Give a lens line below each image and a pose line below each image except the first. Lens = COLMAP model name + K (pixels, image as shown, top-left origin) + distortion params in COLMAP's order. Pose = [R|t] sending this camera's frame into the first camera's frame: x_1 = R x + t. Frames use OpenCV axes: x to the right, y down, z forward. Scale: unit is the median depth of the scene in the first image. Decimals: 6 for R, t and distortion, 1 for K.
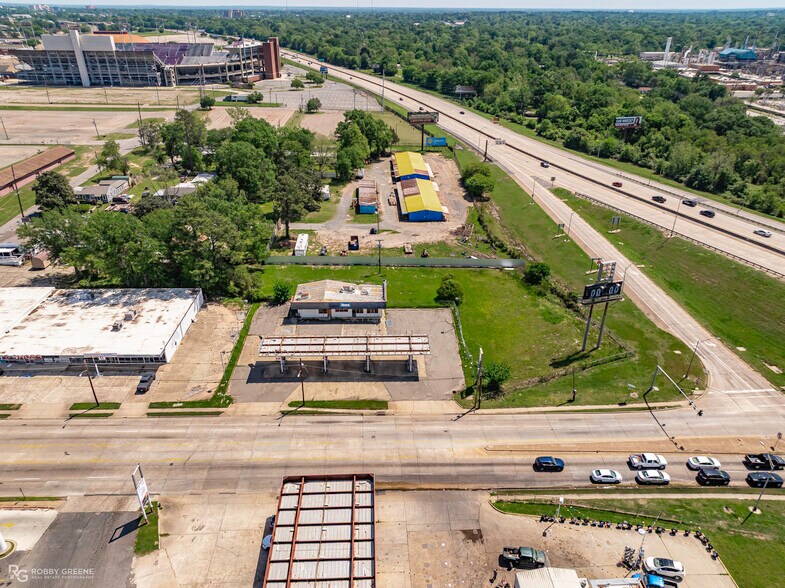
lens RADIAL K [[546.4, 0, 392.5], [0, 546.4, 294.0], [0, 0, 1]] dist [-0.006476, 0.009990]
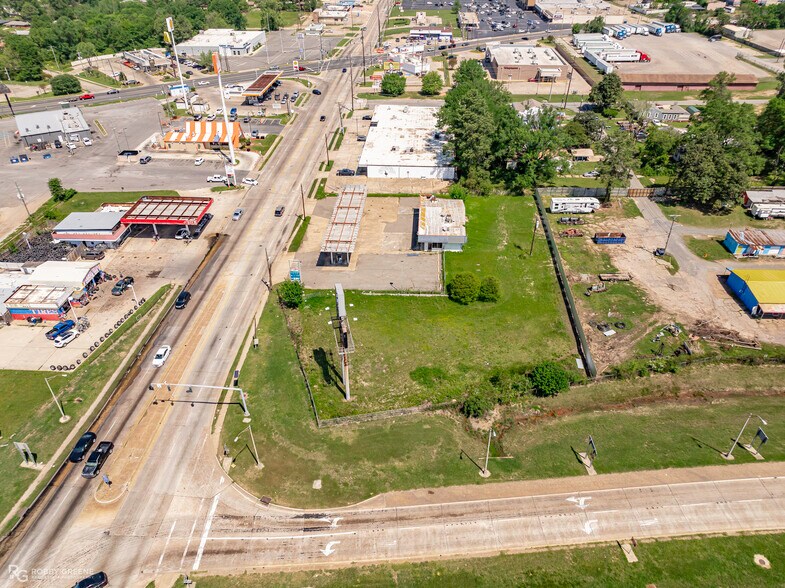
lens RADIAL K [[546.4, 0, 392.5], [0, 546.4, 294.0], [0, 0, 1]] dist [-0.006476, 0.009990]
pose [[-0.085612, 0.562317, -0.822478, 0.806980], [-0.465304, 0.707389, 0.532066, -0.385868], [0.881001, 0.428253, 0.201088, 0.745652]]
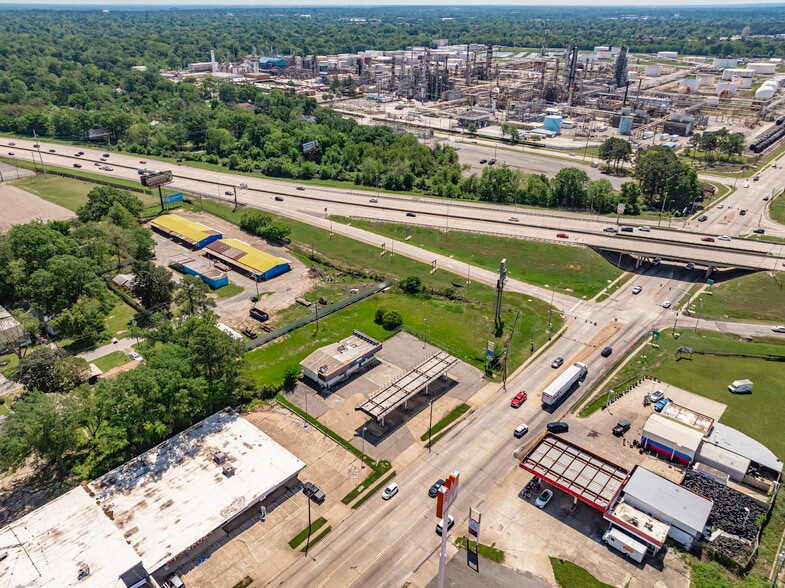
lens RADIAL K [[561.9, 0, 374.3], [0, 561.9, 292.4], [0, 0, 1]] dist [-0.001503, -0.001698]
pose [[0.697577, -0.332631, 0.634621, -0.737508], [0.336921, 0.933959, 0.119182, -0.234757], [-0.632353, 0.130679, 0.763579, 0.018714]]
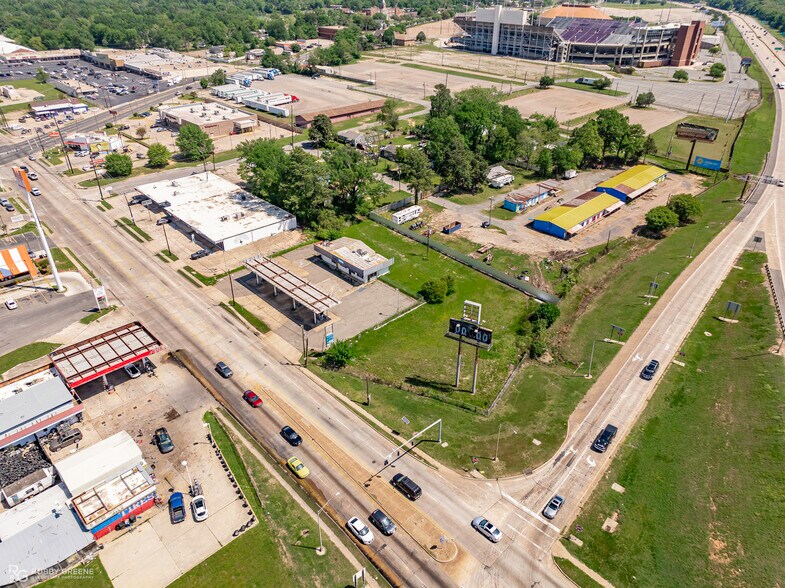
lens RADIAL K [[546.4, 0, 392.5], [0, 546.4, 294.0], [0, 0, 1]] dist [-0.006476, 0.009990]
pose [[0.669172, 0.379020, -0.639181, 0.723203], [-0.349958, 0.919528, 0.178881, -0.154904], [0.655544, 0.103985, 0.747964, 0.174456]]
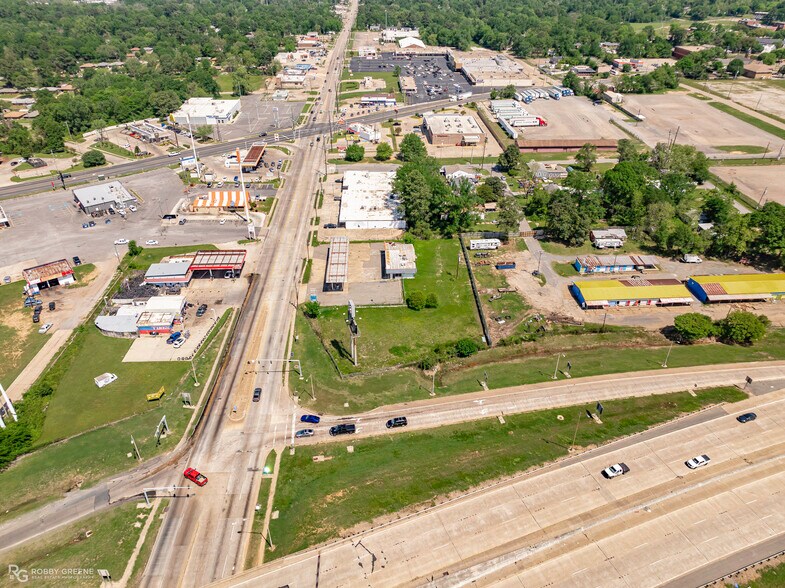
lens RADIAL K [[546.4, 0, 392.5], [0, 546.4, 294.0], [0, 0, 1]] dist [-0.006476, 0.009990]
pose [[0.015614, 0.528653, -0.848694, 1.264795], [-0.471976, 0.752181, 0.459852, -0.616175], [0.881473, 0.393383, 0.261256, 0.585936]]
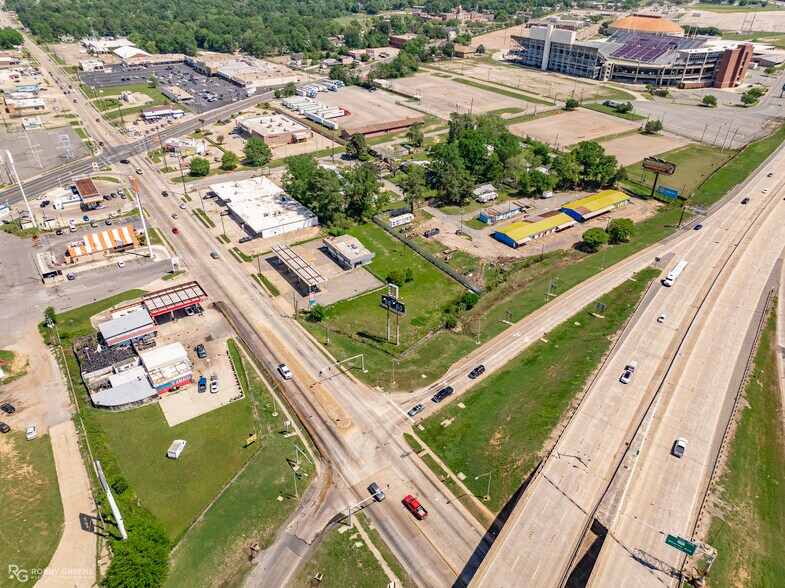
lens RADIAL K [[546.4, 0, 392.5], [0, 546.4, 294.0], [0, 0, 1]] dist [-0.006476, 0.009990]
pose [[0.543484, 0.442899, -0.713068, 1.174856], [-0.397738, 0.883938, 0.245883, -0.322129], [0.739209, 0.149980, 0.656564, 0.034046]]
